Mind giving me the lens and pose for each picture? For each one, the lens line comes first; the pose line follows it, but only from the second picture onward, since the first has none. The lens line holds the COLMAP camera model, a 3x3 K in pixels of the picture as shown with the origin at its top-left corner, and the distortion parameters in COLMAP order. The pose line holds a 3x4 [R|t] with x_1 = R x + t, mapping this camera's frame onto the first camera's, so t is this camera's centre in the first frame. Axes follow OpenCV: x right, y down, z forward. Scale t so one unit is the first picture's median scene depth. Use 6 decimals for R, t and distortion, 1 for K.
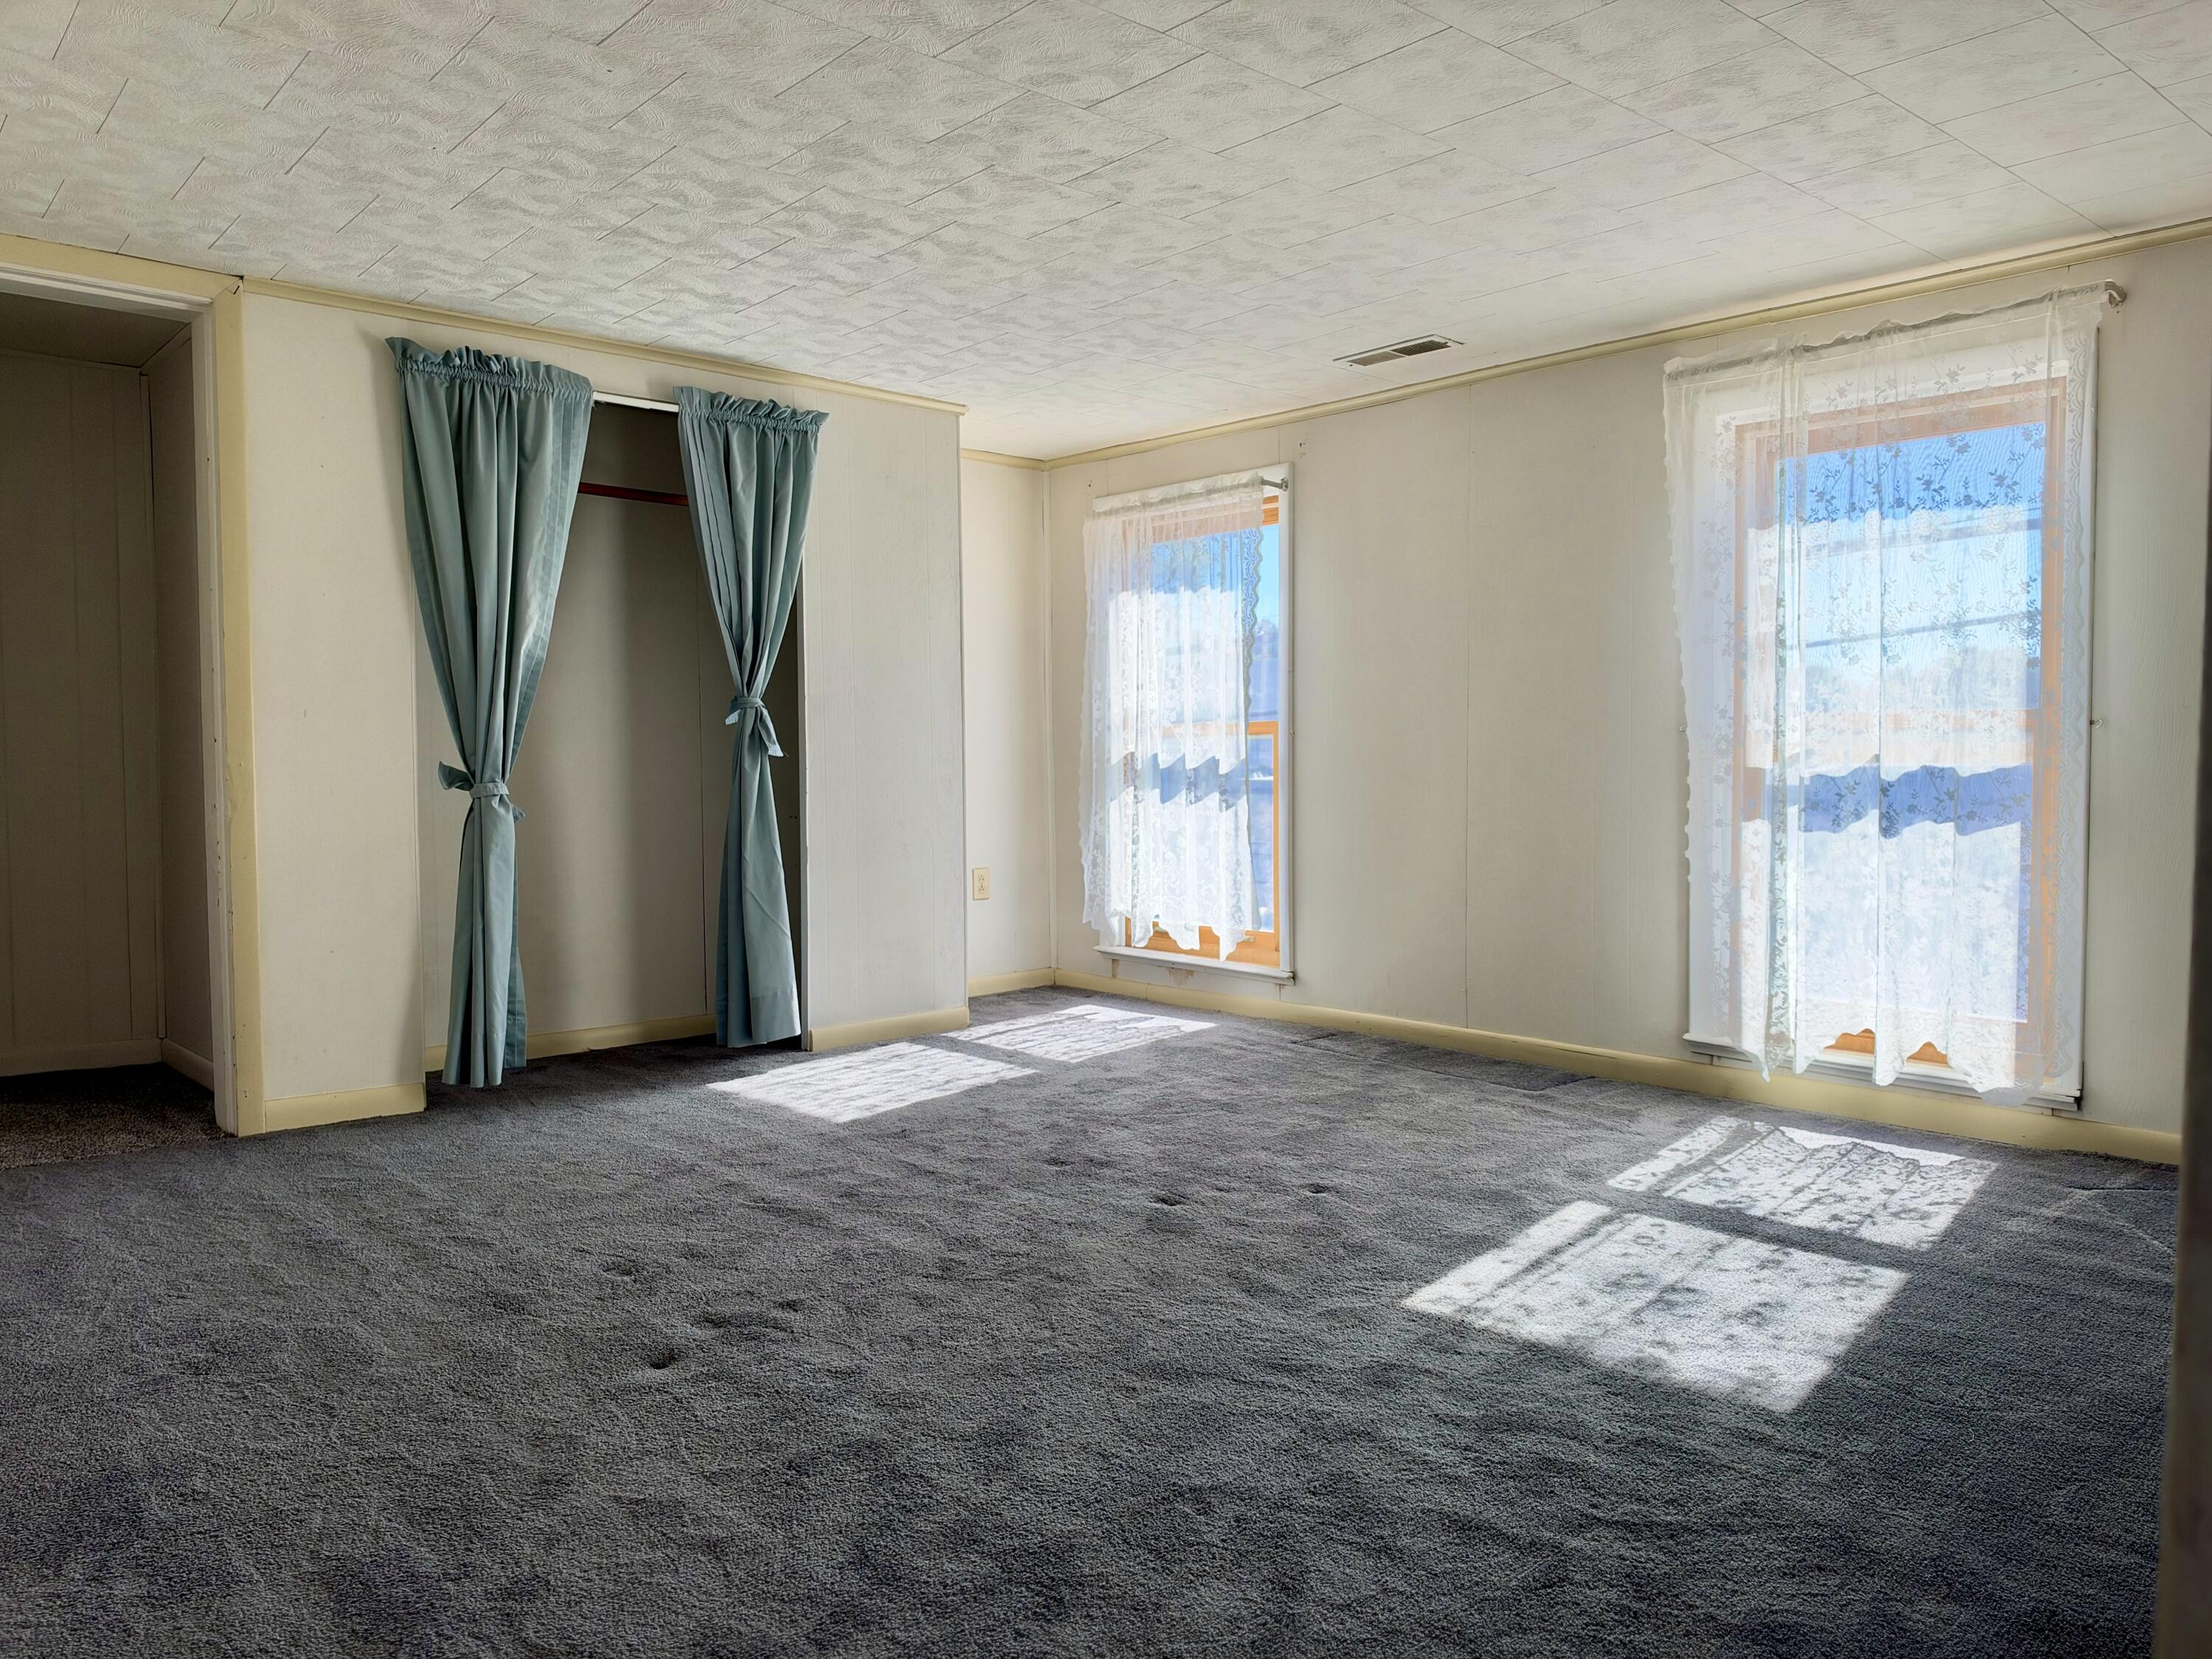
lens RADIAL K [[1588.1, 0, 1111.6], [0, 1588.1, 821.2], [0, 0, 1]] dist [0.052963, -0.076648]
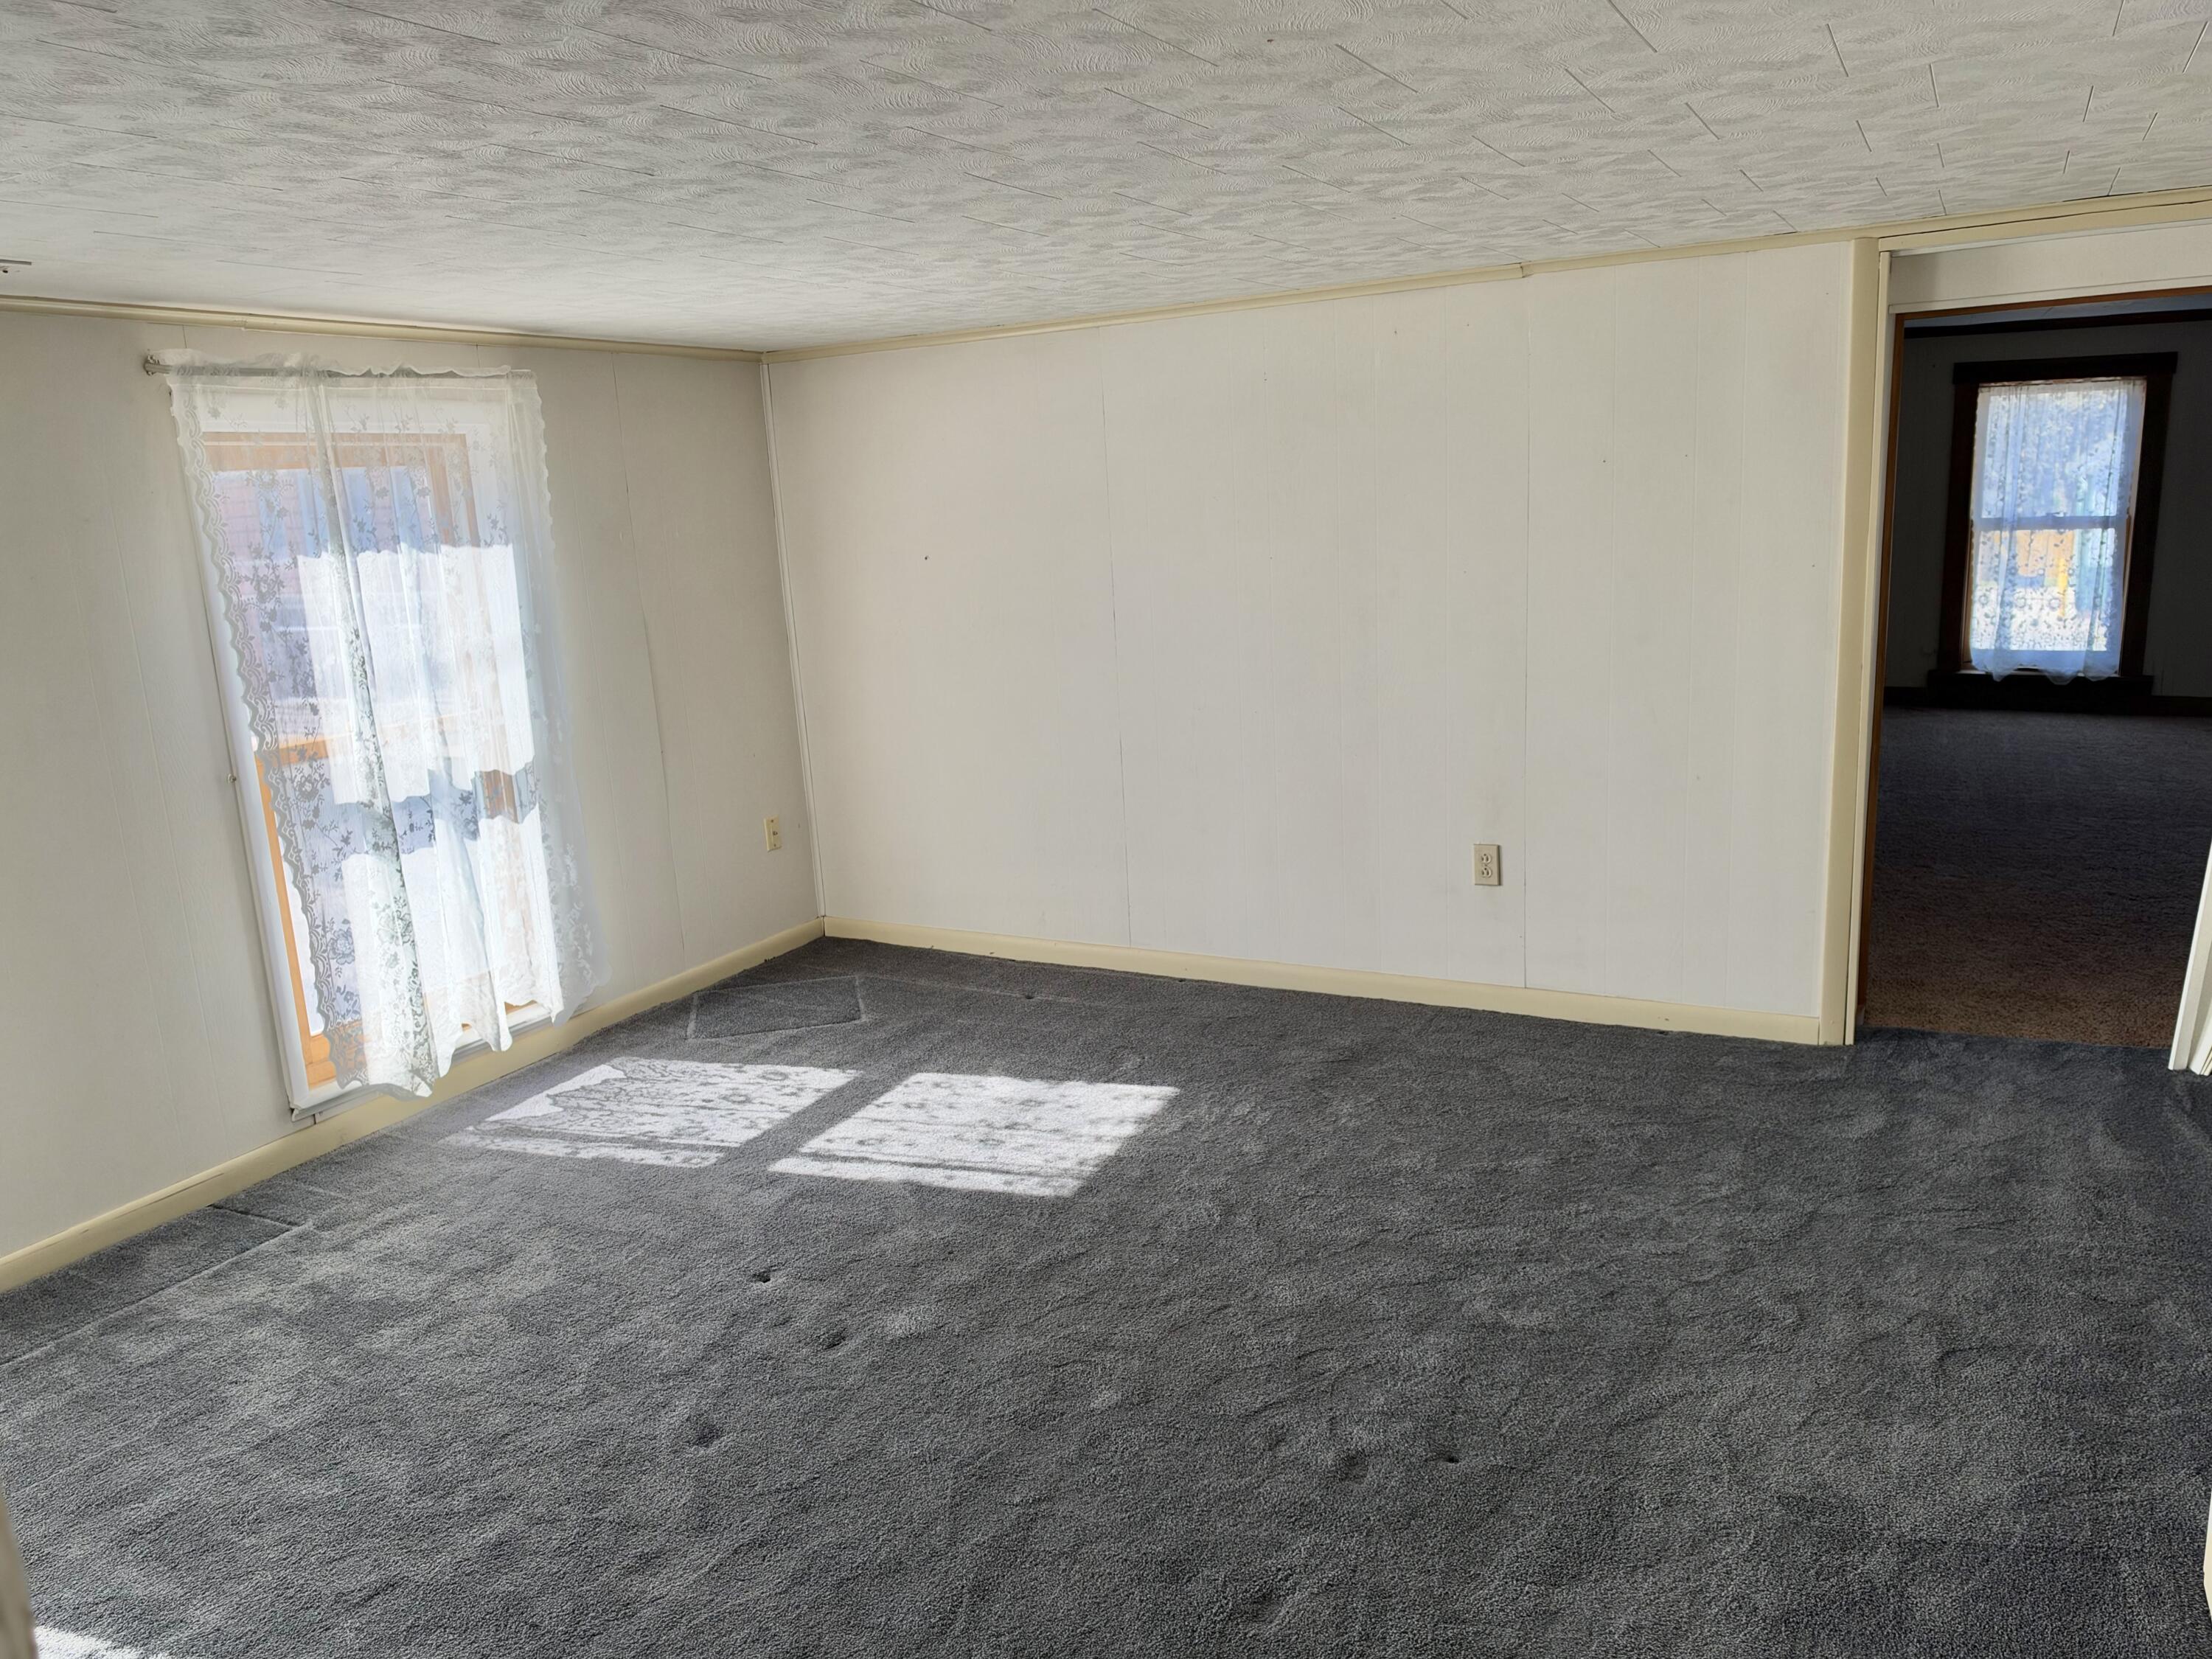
lens RADIAL K [[1588.1, 0, 1111.2], [0, 1588.1, 827.3], [0, 0, 1]] dist [0.052963, -0.076648]
pose [[-0.321706, -0.169293, 0.931582, -0.827569], [0.114235, 0.969759, 0.215680, -0.222949], [-0.939923, 0.175804, -0.292638, 1.082232]]
